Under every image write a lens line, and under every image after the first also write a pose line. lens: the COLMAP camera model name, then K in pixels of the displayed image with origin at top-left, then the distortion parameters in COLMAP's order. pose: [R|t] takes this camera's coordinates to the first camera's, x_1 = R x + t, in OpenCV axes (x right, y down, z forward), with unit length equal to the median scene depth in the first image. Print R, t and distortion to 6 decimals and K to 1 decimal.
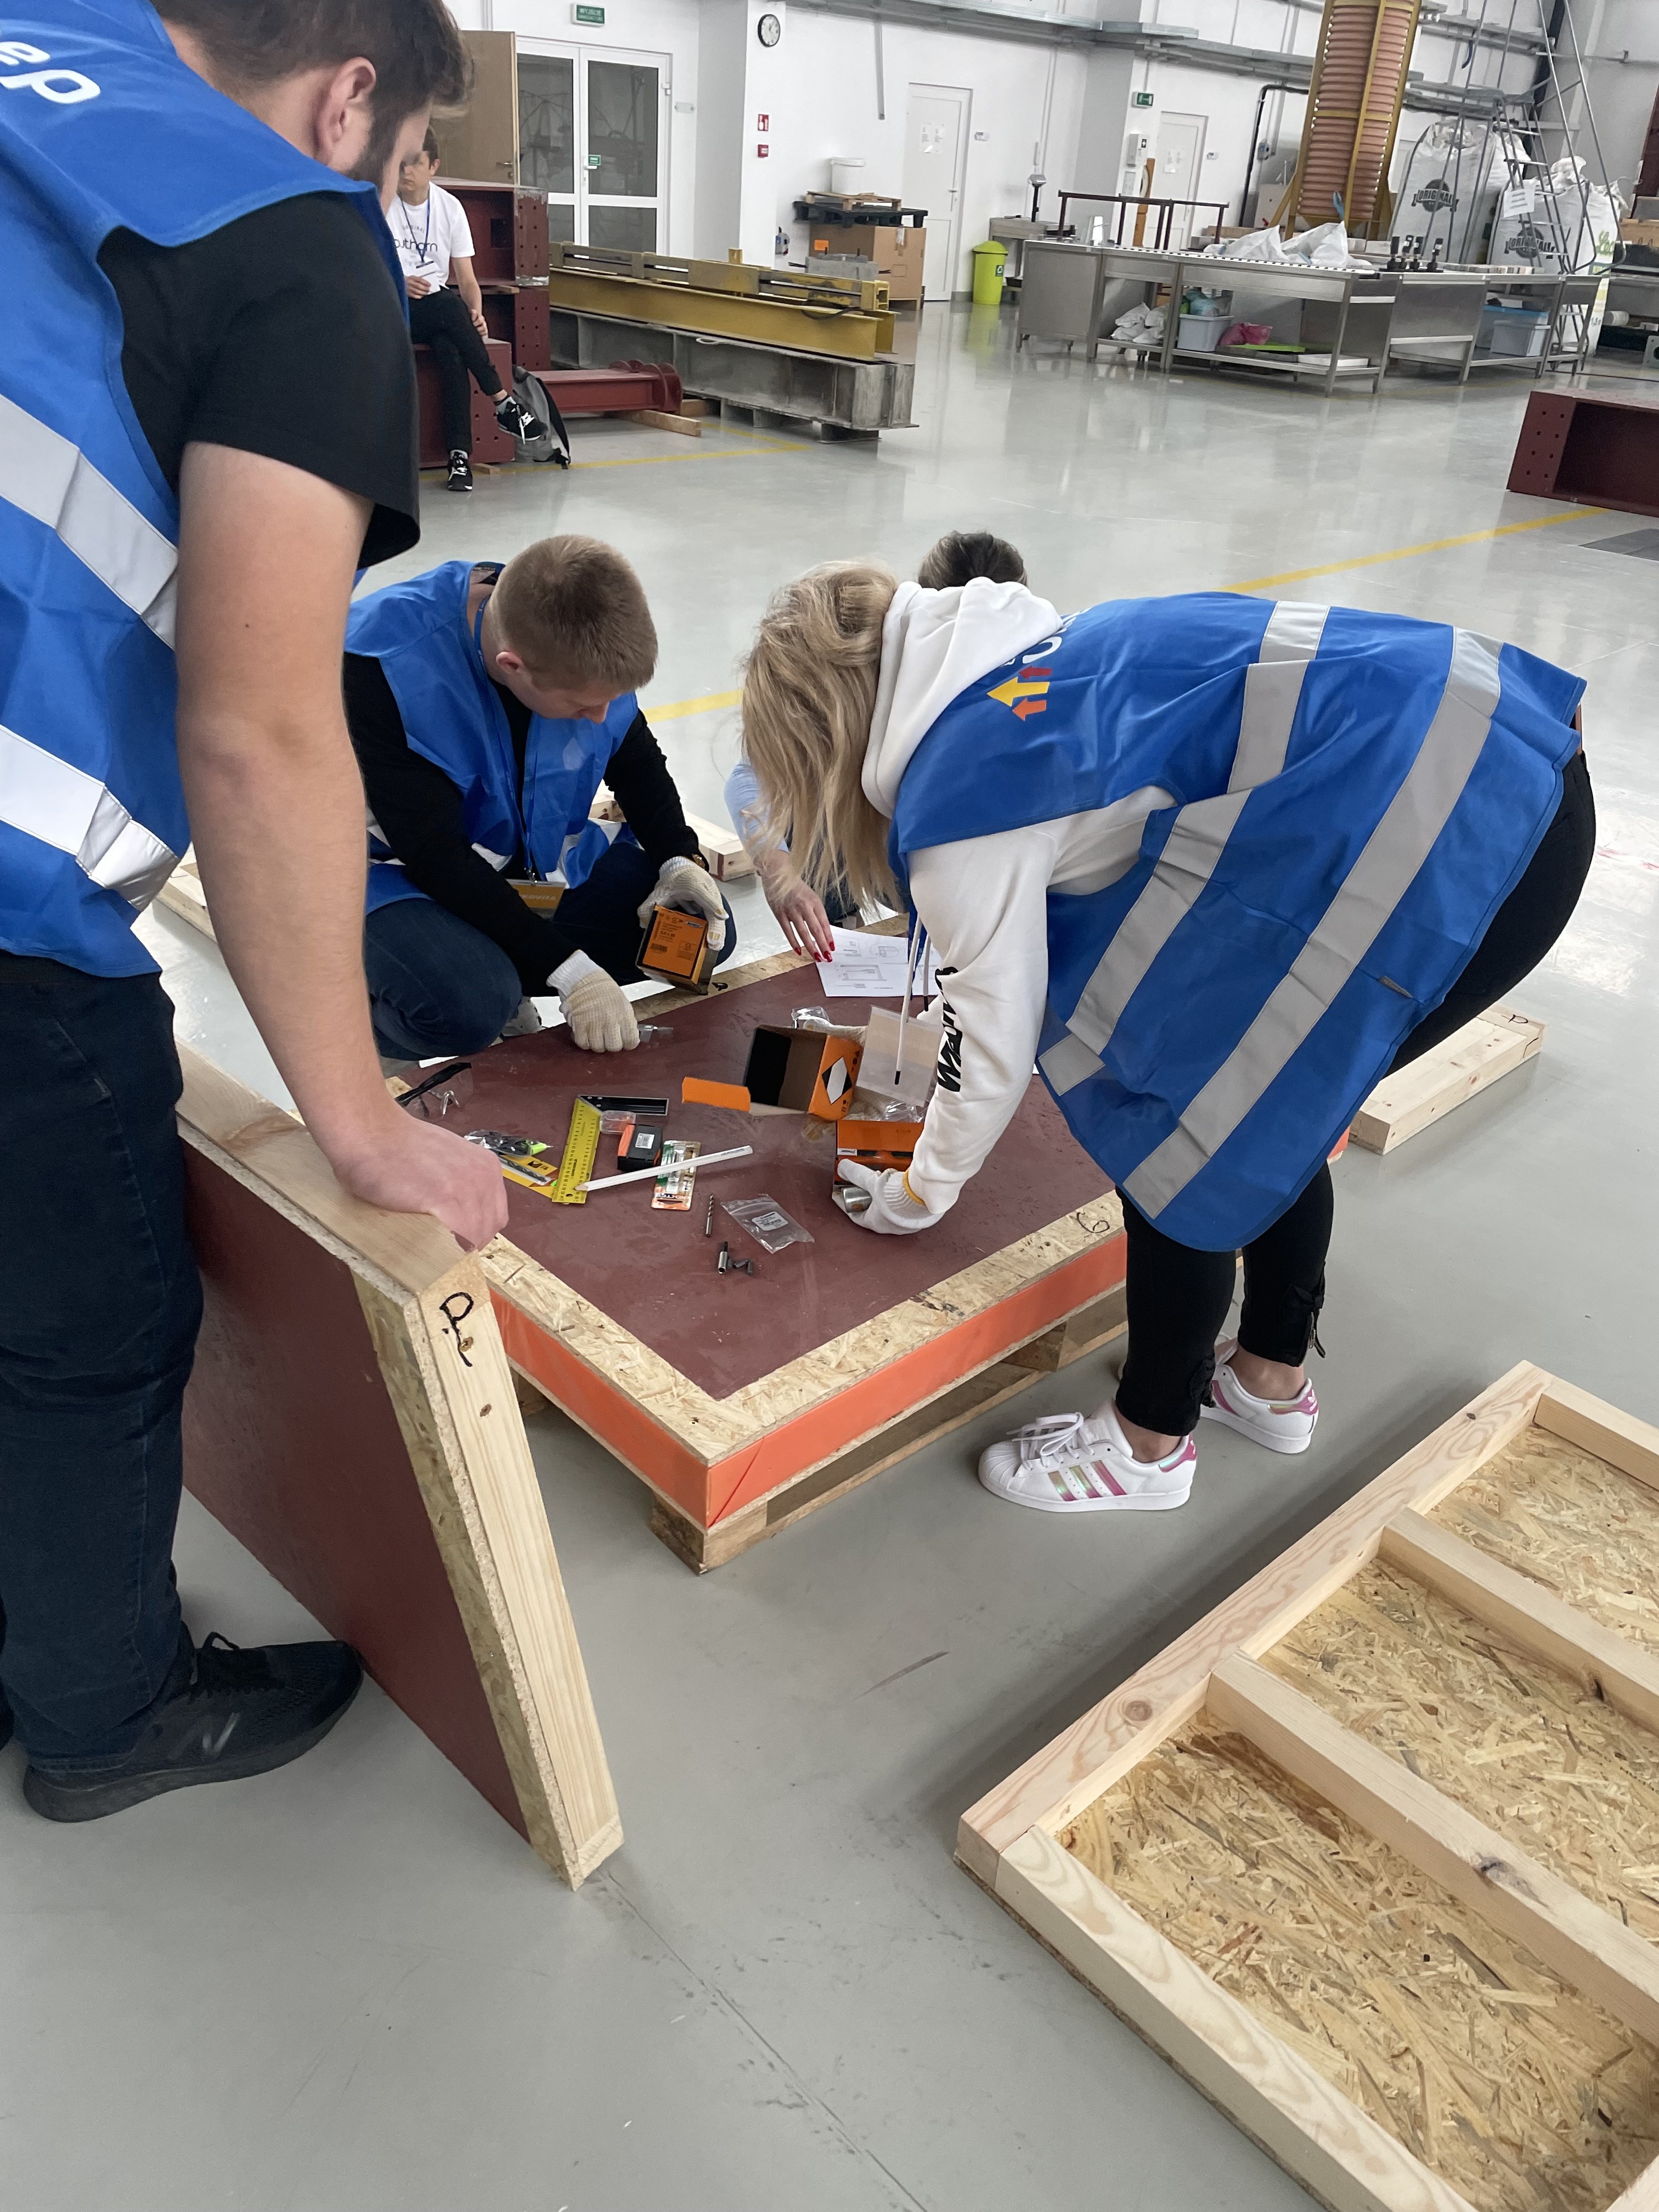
lens RADIAL K [[1609.8, 0, 834.0], [0, 1609.8, 1089.7], [0, 0, 1]] dist [0.089723, -0.098153]
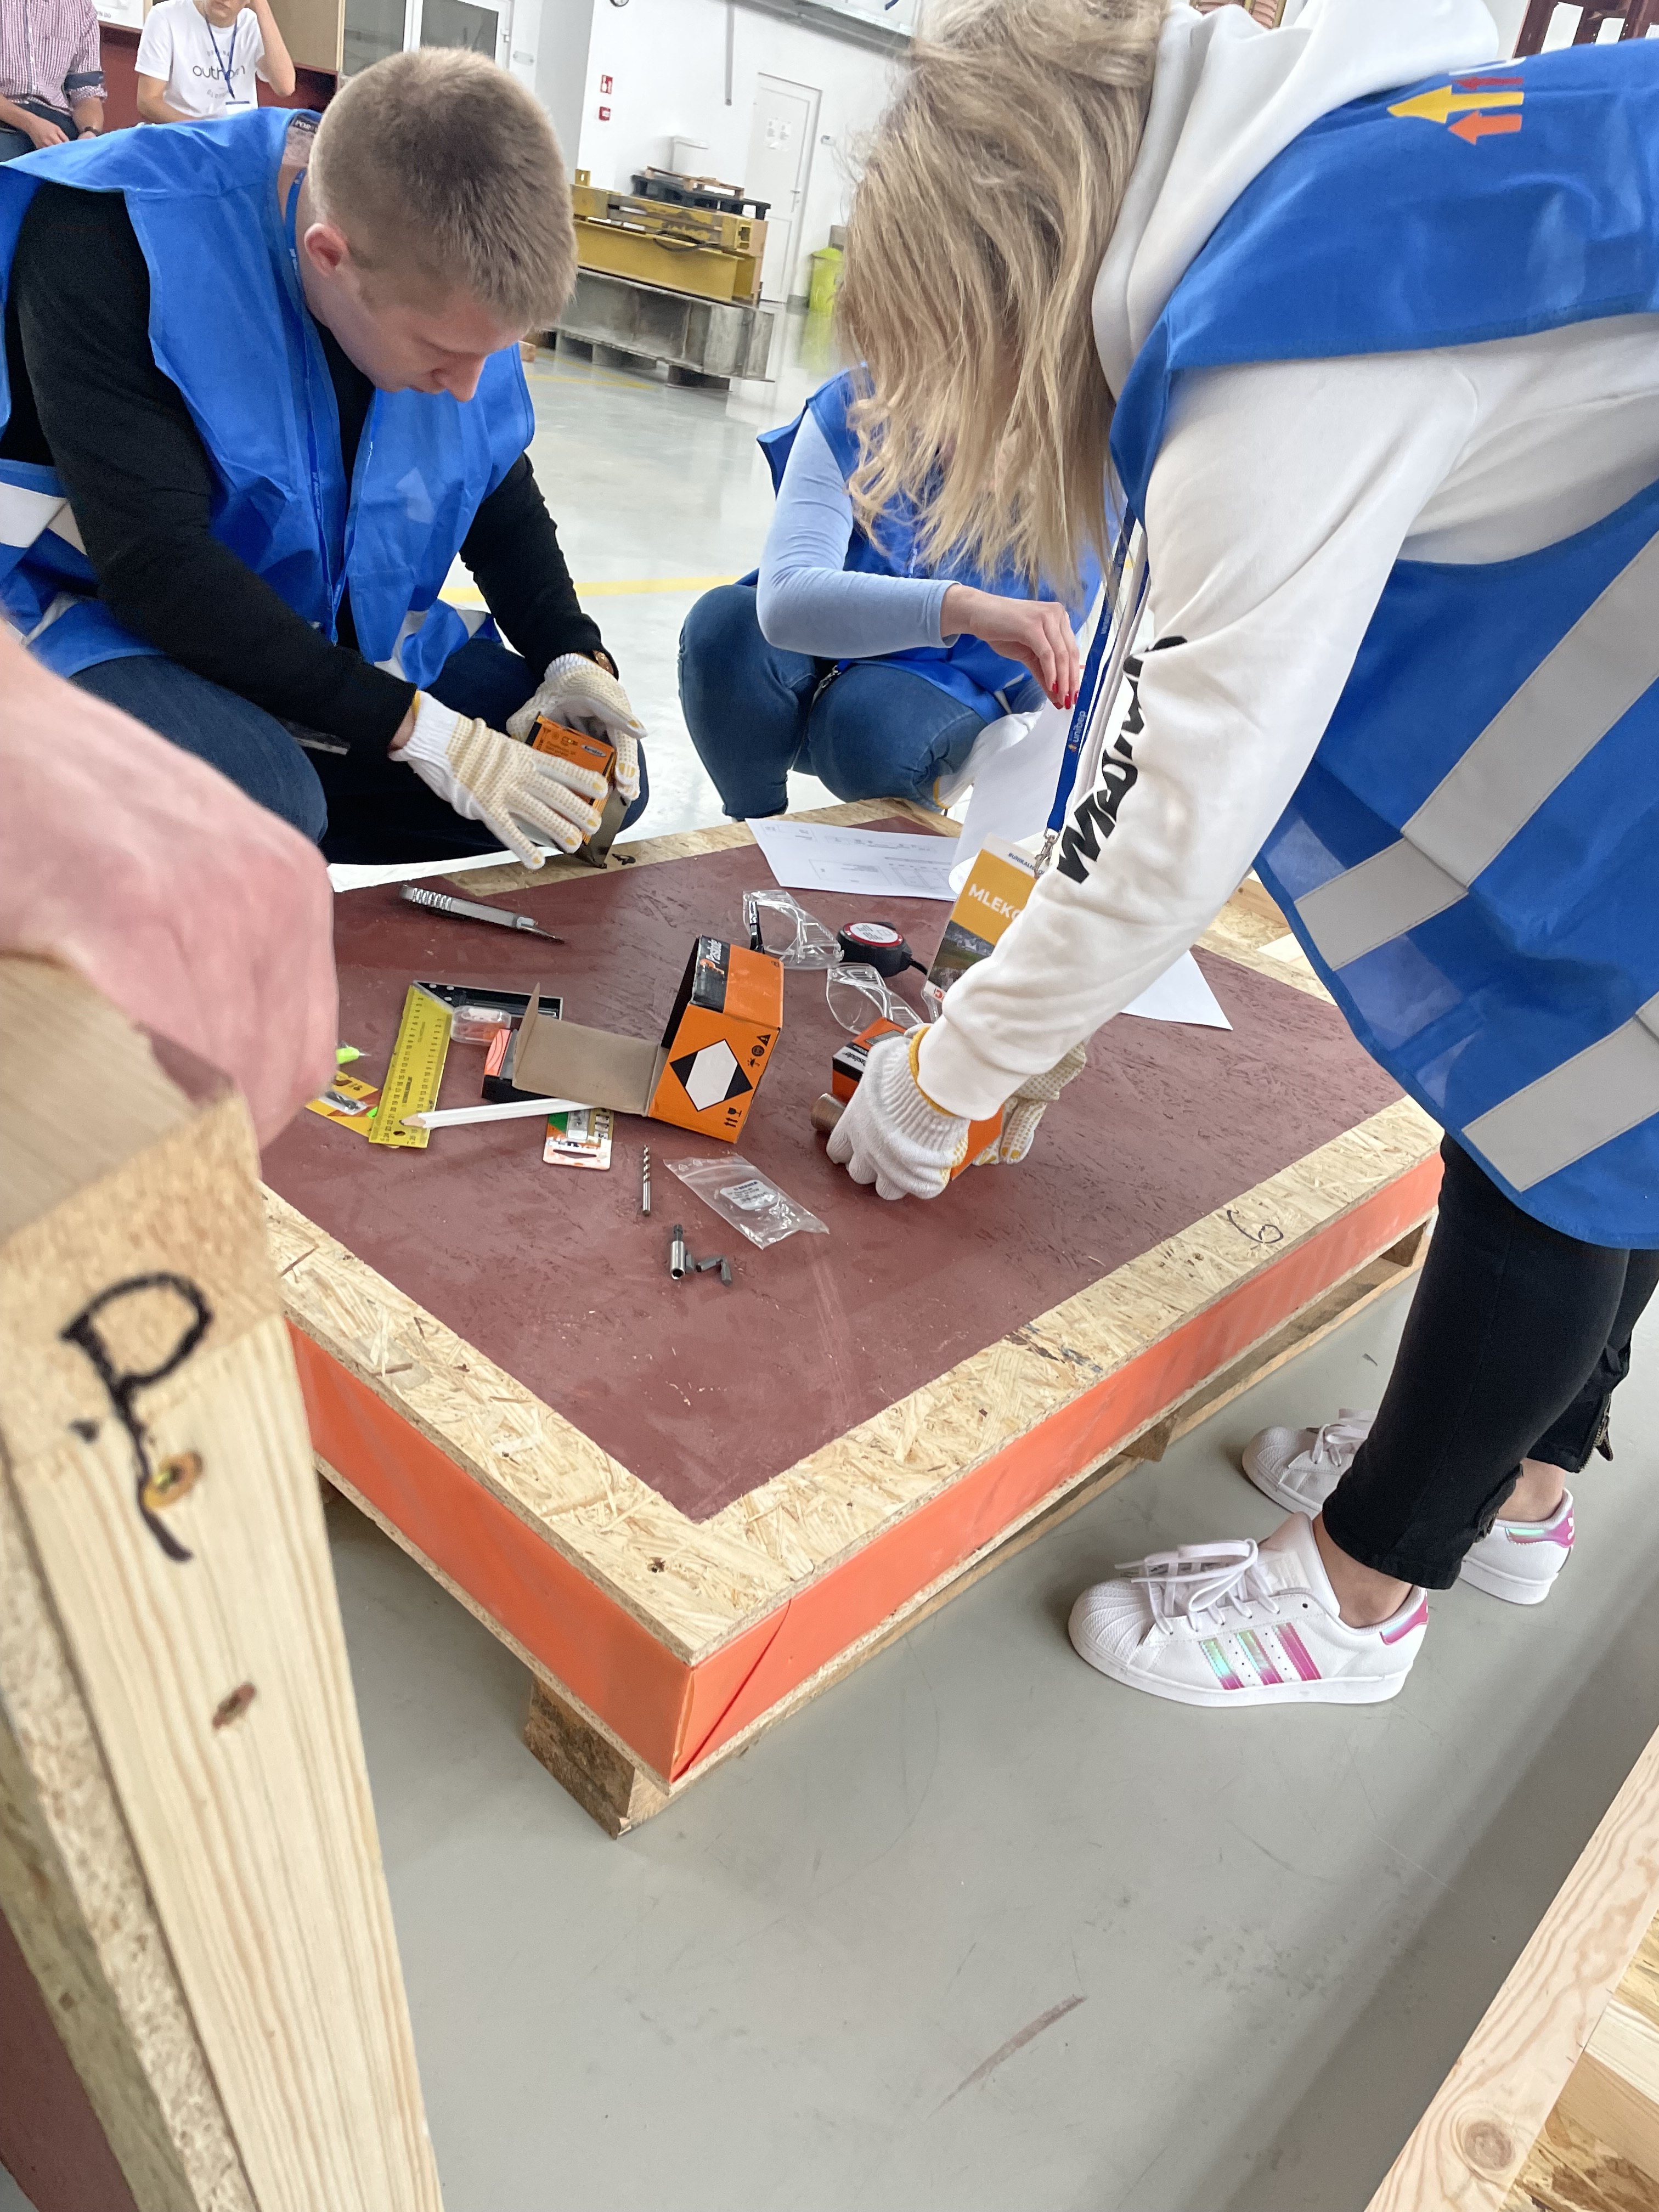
lens RADIAL K [[1609.8, 0, 834.0], [0, 1609.8, 1089.7], [0, 0, 1]] dist [0.089723, -0.098153]
pose [[0.988107, 0.062050, 0.140694, -0.097292], [-0.059507, 0.997981, -0.022219, 0.055848], [-0.141789, 0.013582, 0.989804, 0.423250]]
